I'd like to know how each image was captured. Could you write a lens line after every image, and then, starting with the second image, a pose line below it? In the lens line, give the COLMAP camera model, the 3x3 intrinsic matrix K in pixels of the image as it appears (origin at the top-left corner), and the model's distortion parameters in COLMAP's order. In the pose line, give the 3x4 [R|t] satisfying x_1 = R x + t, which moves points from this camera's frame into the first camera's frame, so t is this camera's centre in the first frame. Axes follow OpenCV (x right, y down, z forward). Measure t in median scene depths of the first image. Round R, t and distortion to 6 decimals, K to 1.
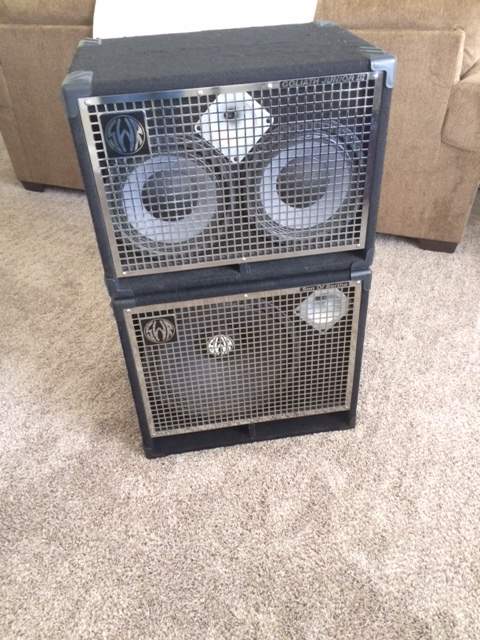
lens RADIAL K [[546.2, 0, 245.6], [0, 546.2, 329.5], [0, 0, 1]] dist [0.067995, -0.103349]
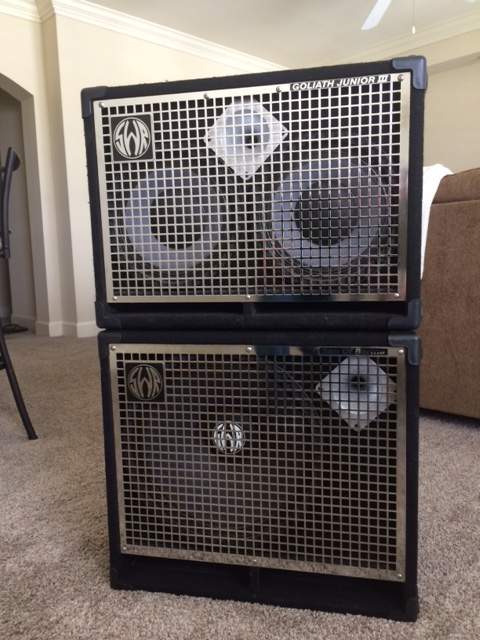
lens RADIAL K [[546.2, 0, 244.6], [0, 546.2, 332.3], [0, 0, 1]] dist [0.067995, -0.103349]
pose [[0.933685, 0.067052, -0.351762, 0.291979], [-0.228954, 0.867083, -0.442434, 0.291228], [0.275341, 0.493631, 0.824934, 0.348981]]
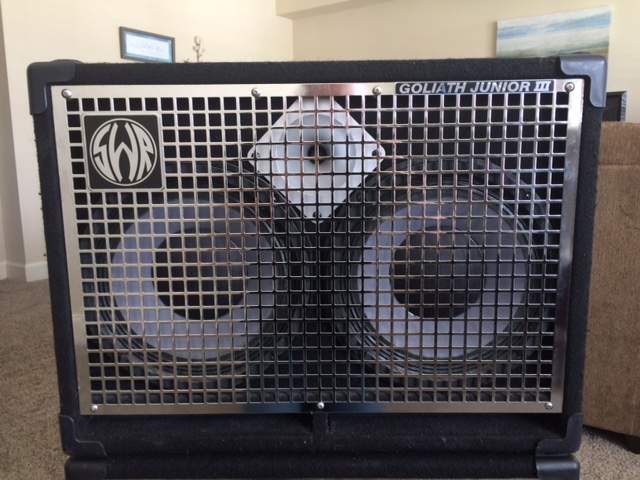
lens RADIAL K [[546.2, 0, 322.8], [0, 546.2, 240.4], [0, 0, 1]] dist [0.067995, -0.103349]
pose [[0.985454, 0.058242, -0.159648, 0.074397], [-0.126584, 0.878368, -0.460918, -0.025381], [0.113385, 0.474423, 0.872964, 0.476430]]
